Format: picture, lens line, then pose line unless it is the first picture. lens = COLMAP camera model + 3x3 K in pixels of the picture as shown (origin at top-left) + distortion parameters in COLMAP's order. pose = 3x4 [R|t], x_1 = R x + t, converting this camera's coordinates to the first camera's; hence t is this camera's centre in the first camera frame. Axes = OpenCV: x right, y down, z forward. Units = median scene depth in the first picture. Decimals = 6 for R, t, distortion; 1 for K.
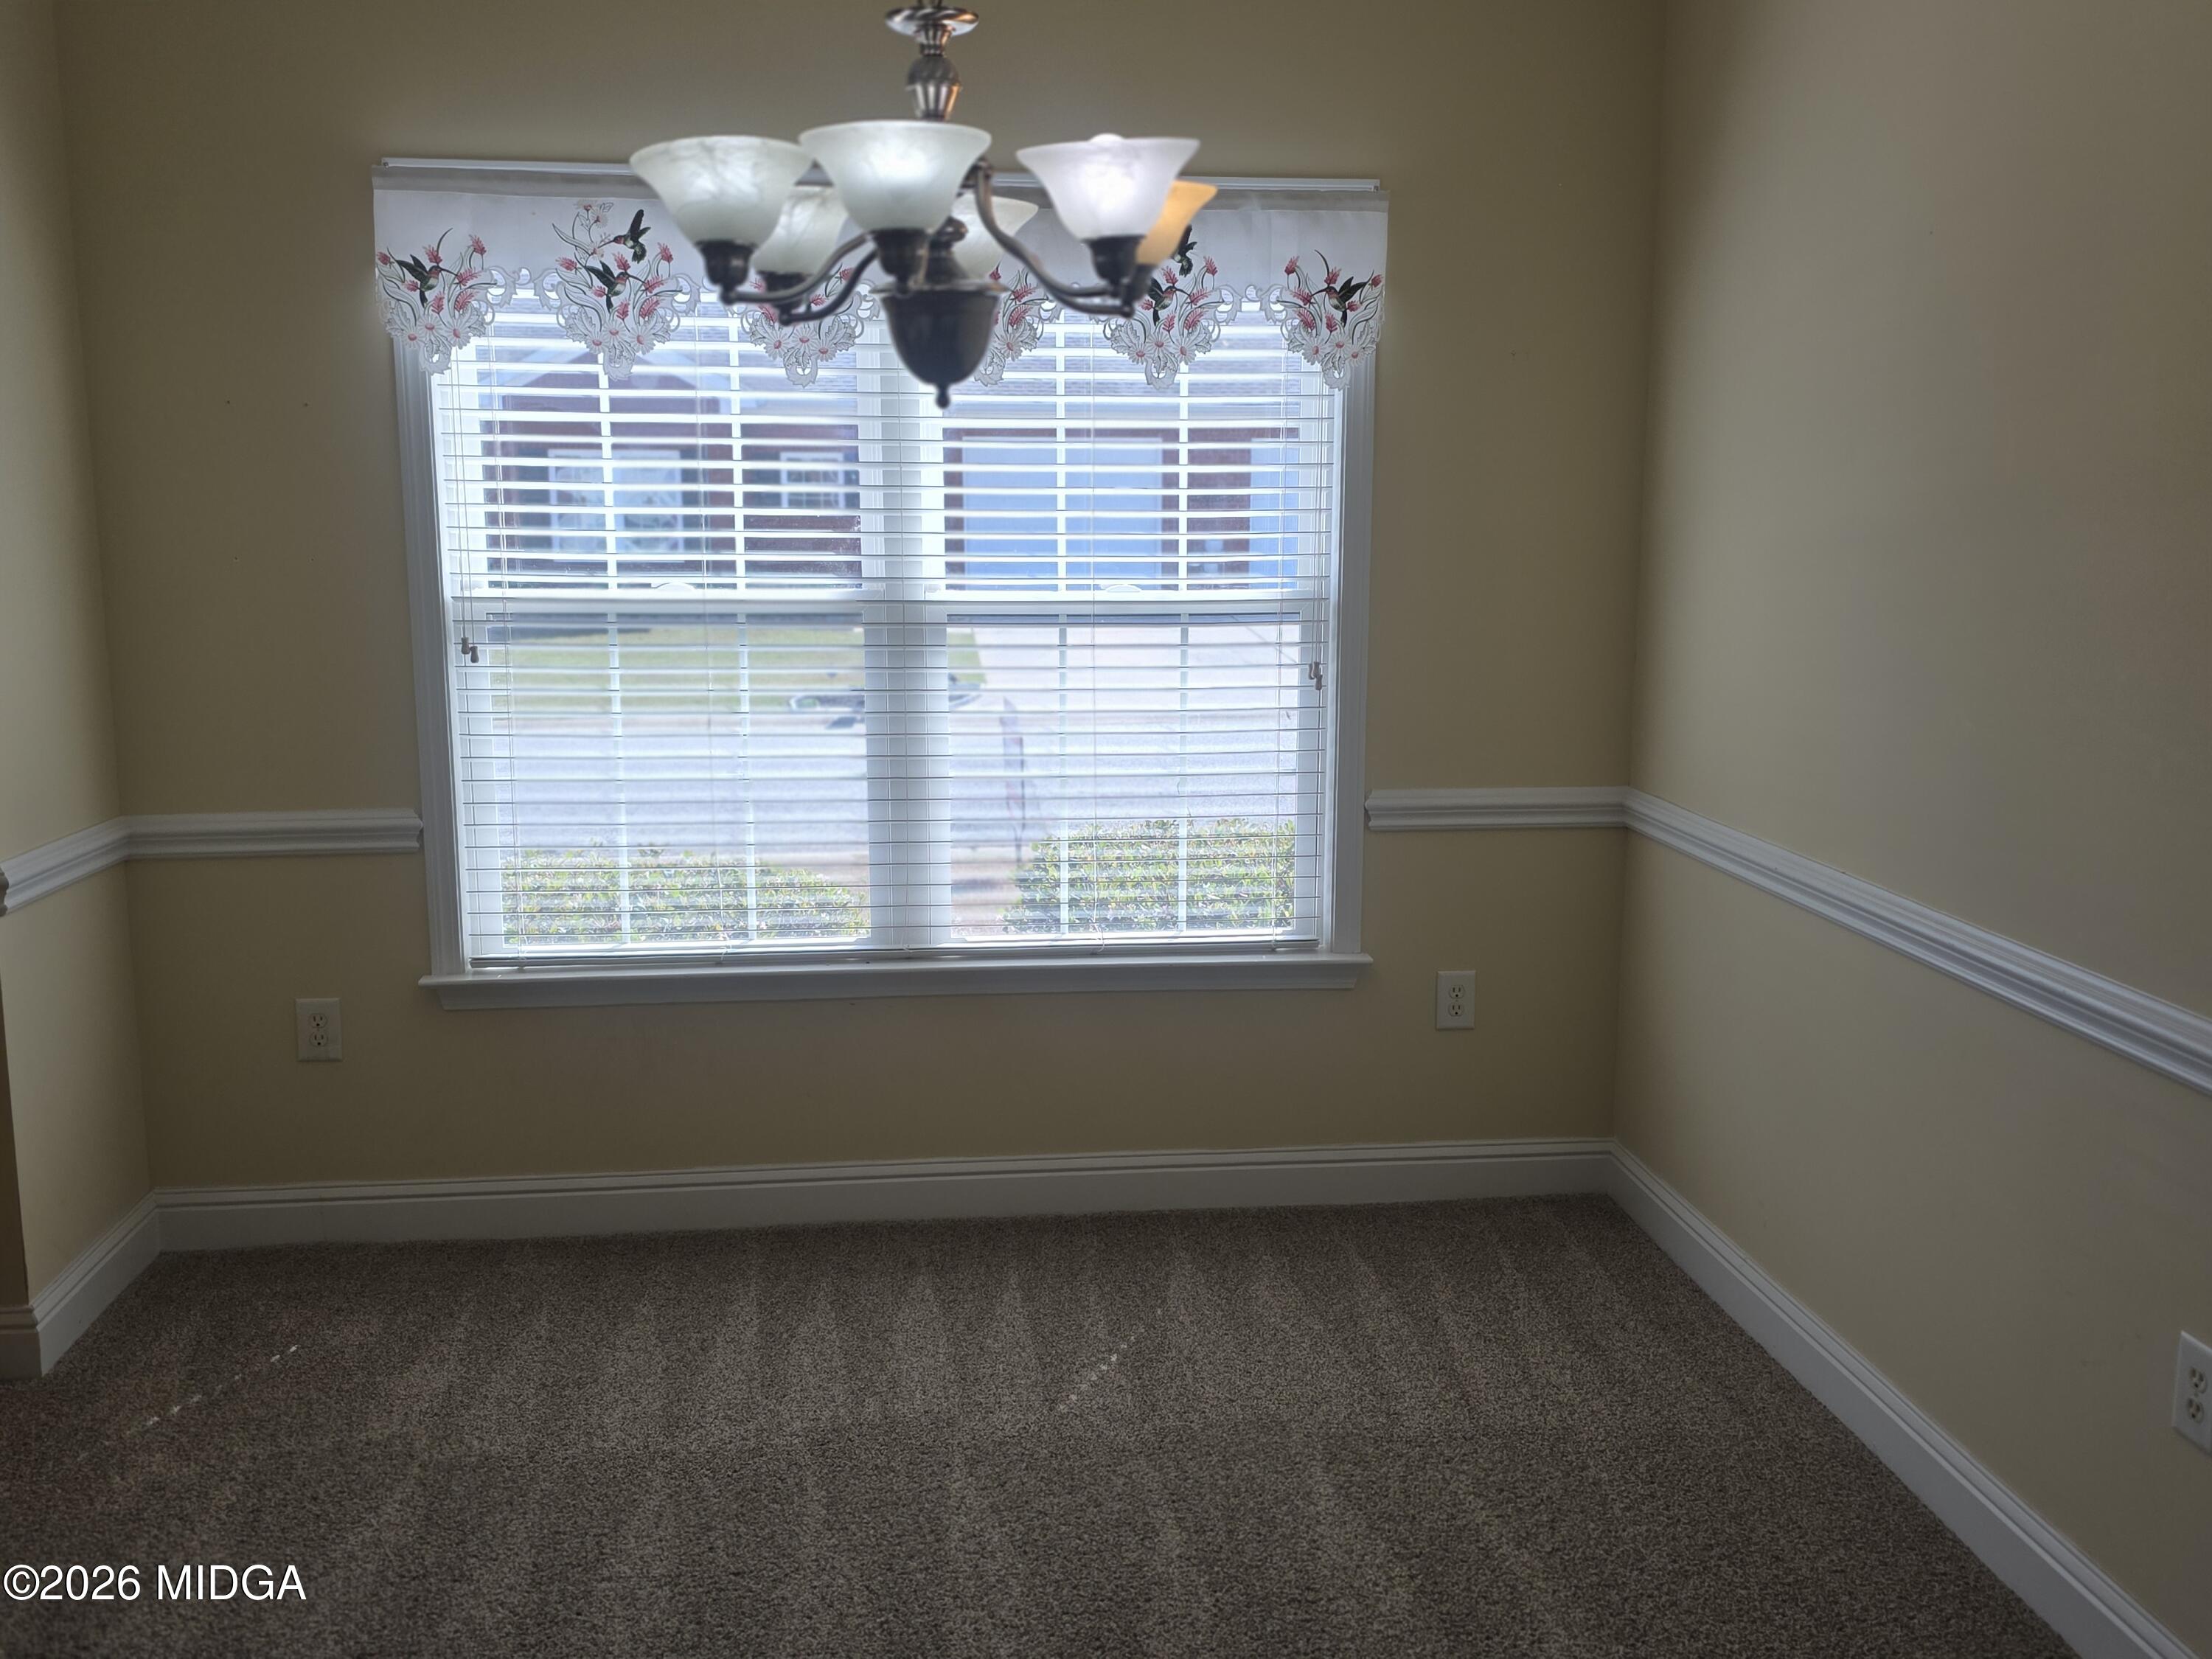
lens RADIAL K [[1919.3, 0, 1096.4], [0, 1919.3, 831.0], [0, 0, 1]] dist [0.005939, -0.007096]
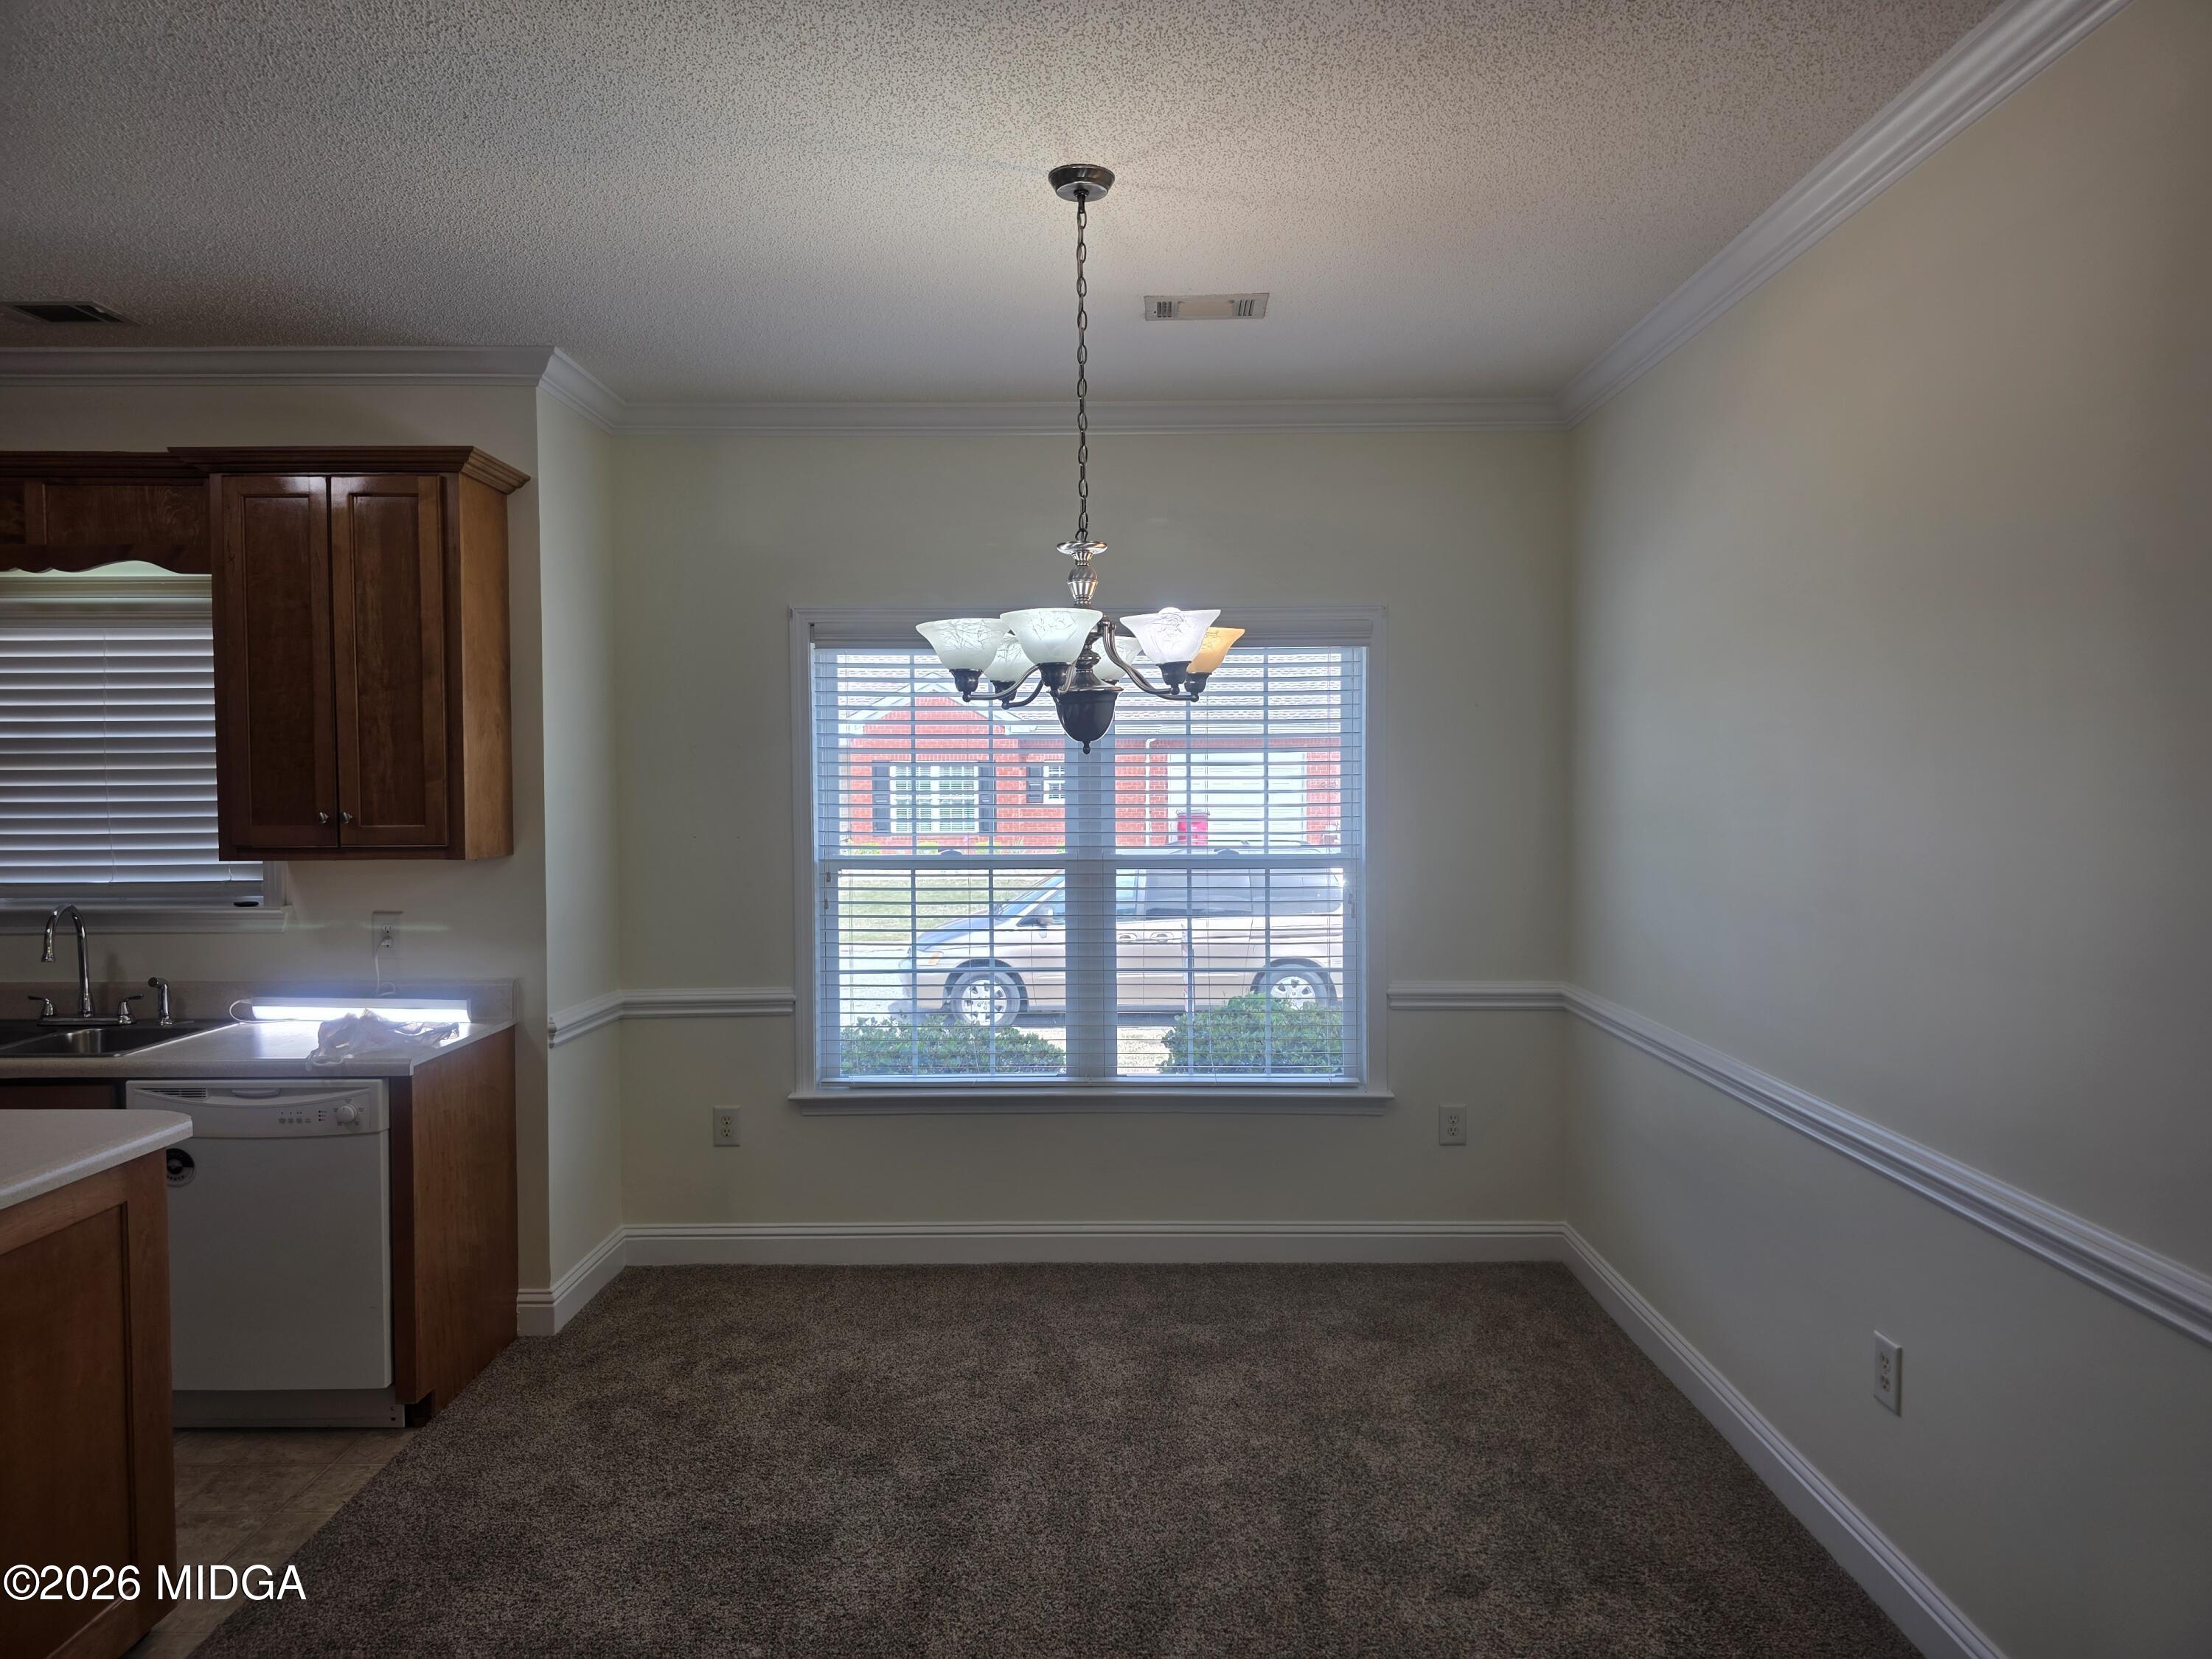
lens RADIAL K [[1478.8, 0, 1113.3], [0, 1478.8, 826.1], [0, 0, 1]] dist [0.035175, -0.026316]
pose [[0.991710, -0.005659, -0.128370, 0.119448], [-0.012800, 0.989710, -0.142516, 0.041111], [0.127856, 0.142978, 0.981433, -0.332744]]
